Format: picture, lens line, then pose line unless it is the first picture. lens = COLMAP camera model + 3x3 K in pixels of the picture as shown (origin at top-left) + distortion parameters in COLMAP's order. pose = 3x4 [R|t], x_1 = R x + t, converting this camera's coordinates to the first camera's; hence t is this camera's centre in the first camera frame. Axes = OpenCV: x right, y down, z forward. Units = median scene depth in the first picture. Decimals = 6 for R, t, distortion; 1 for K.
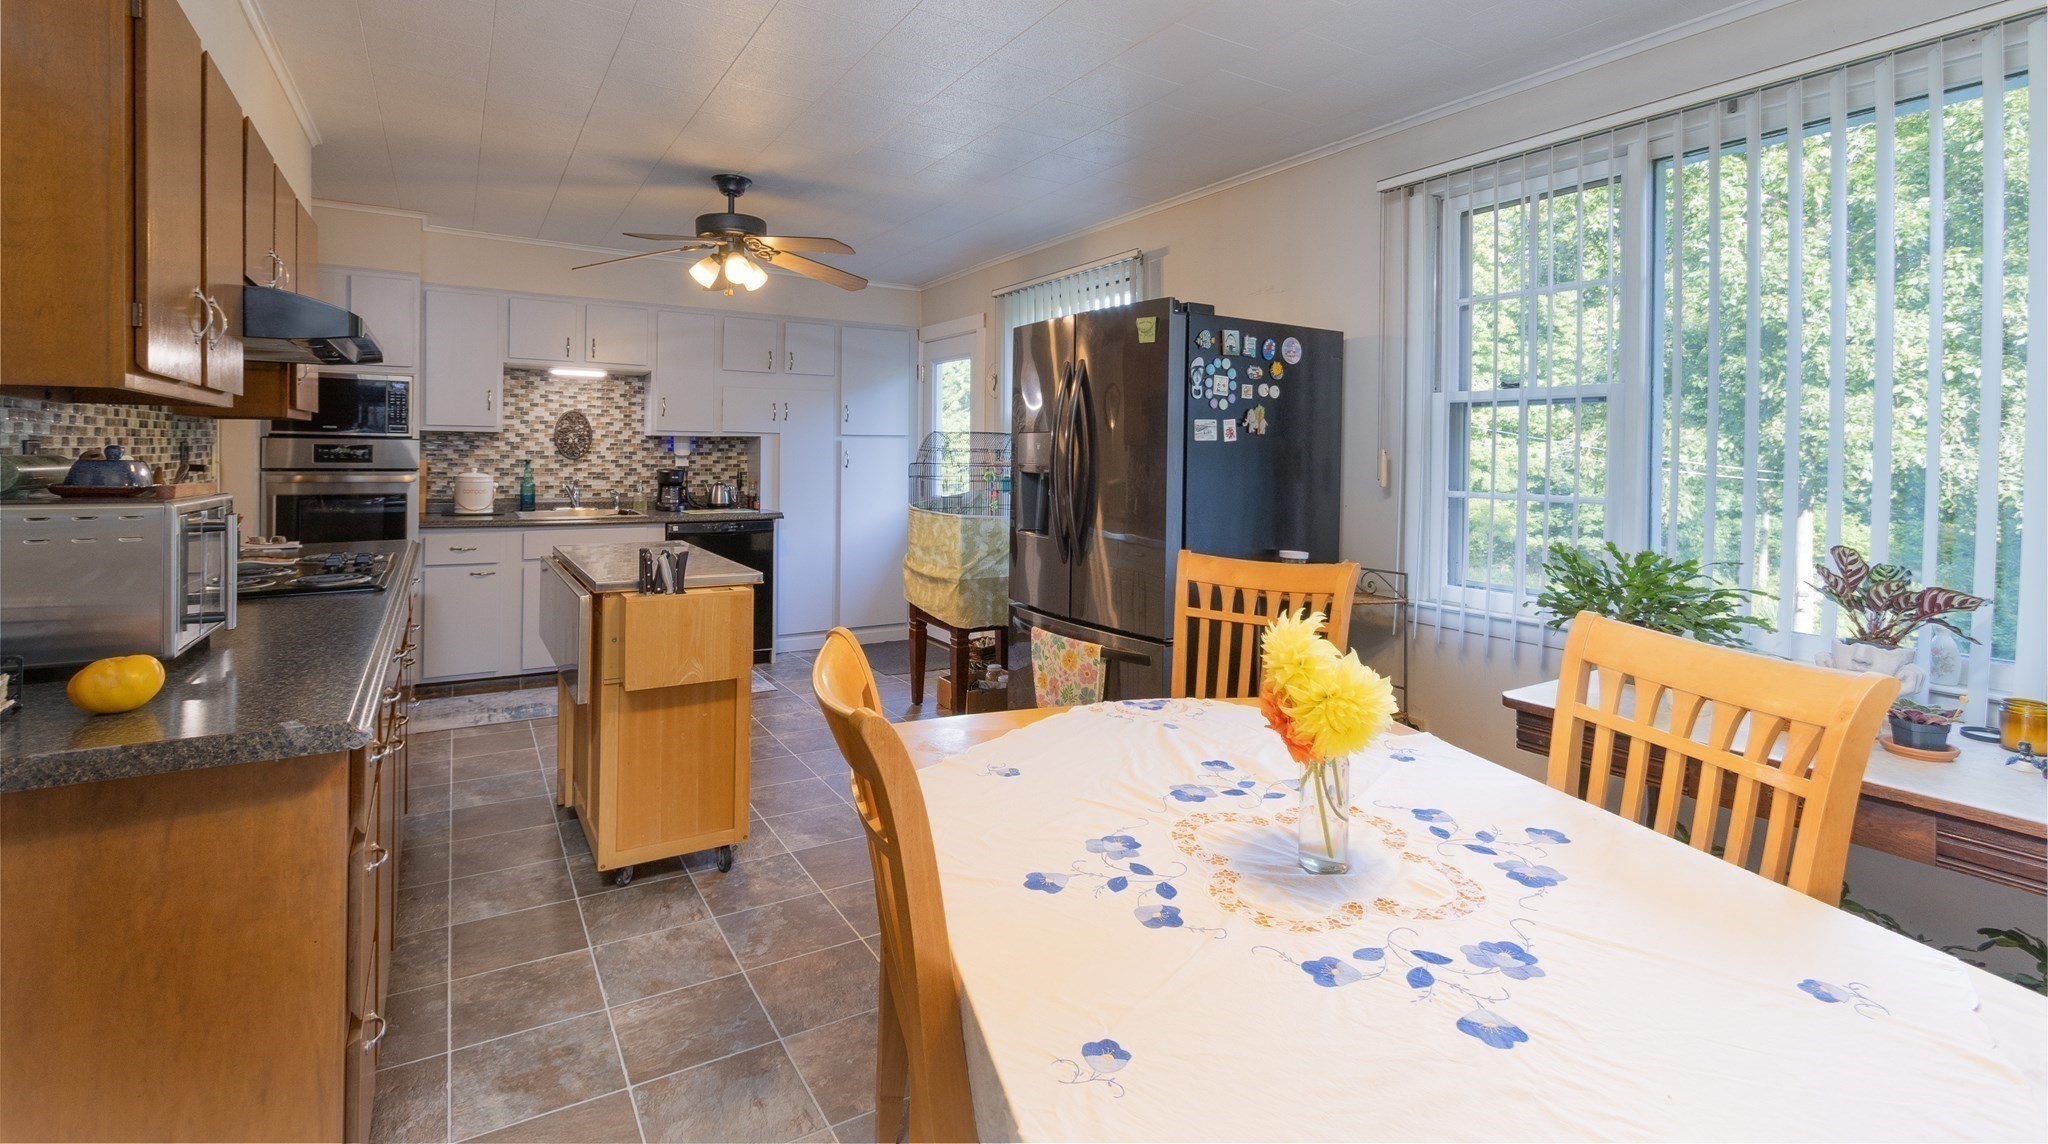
lens RADIAL K [[931.1, 0, 1023.1], [0, 931.1, 571.7], [0, 0, 1]] dist [-0.000068, 0.000007]
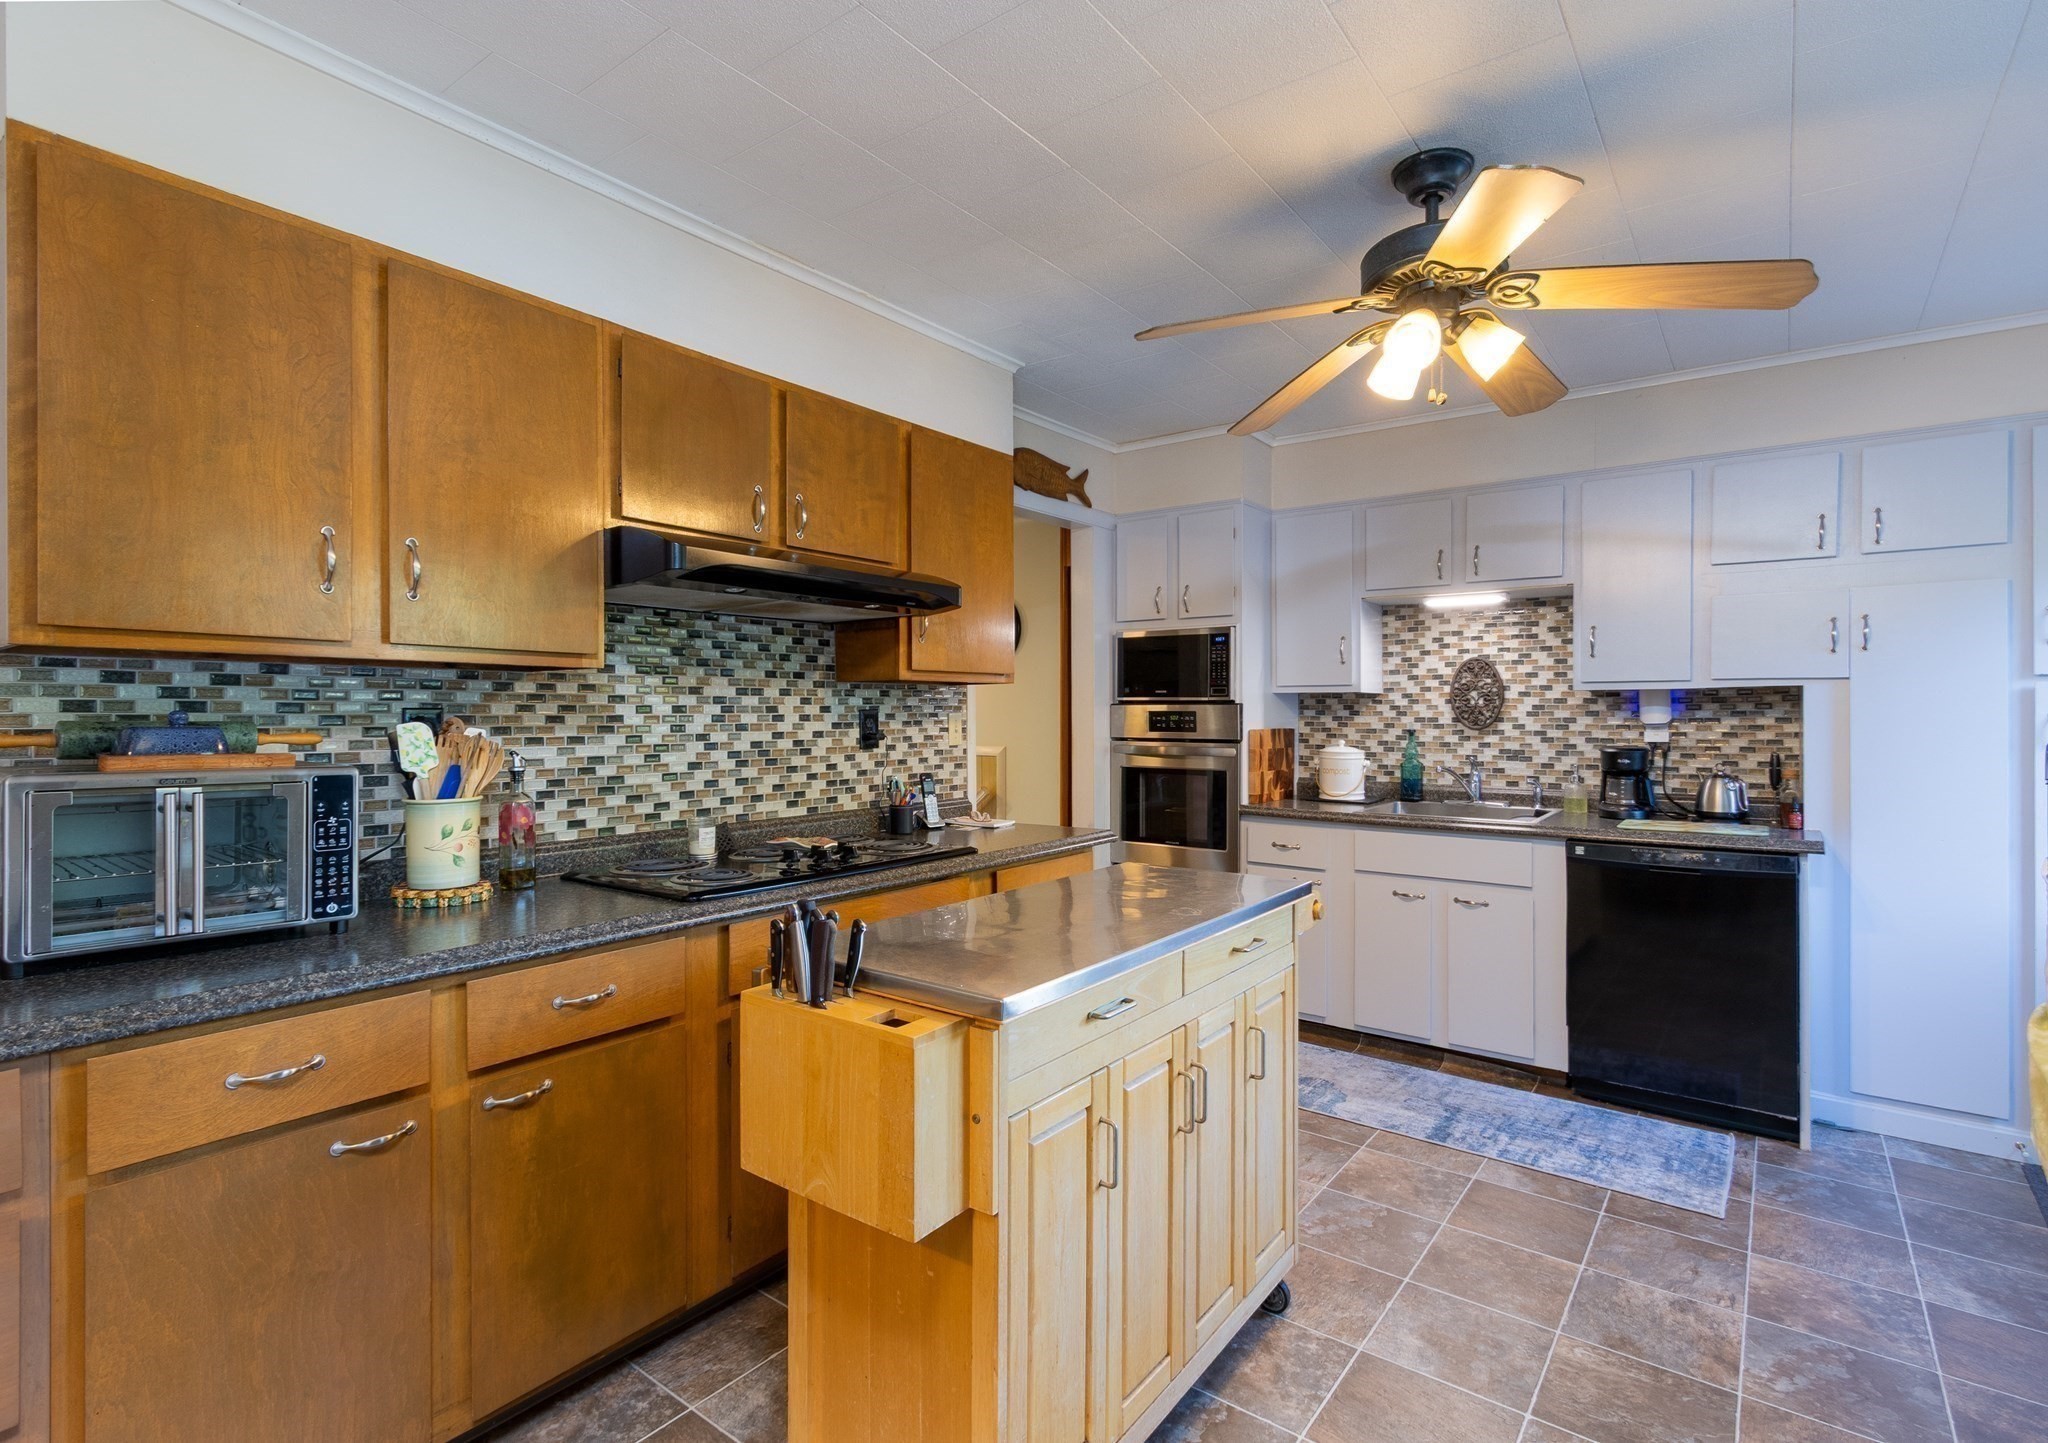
lens RADIAL K [[995.2, 0, 1023.7], [0, 995.2, 719.1], [0, 0, 1]] dist [-0.000305, -0.000024]
pose [[0.359834, -0.008004, -0.932982, 0.068869], [-0.117481, 0.991616, -0.053817, -0.051342], [0.925591, 0.128973, 0.355877, 0.442237]]
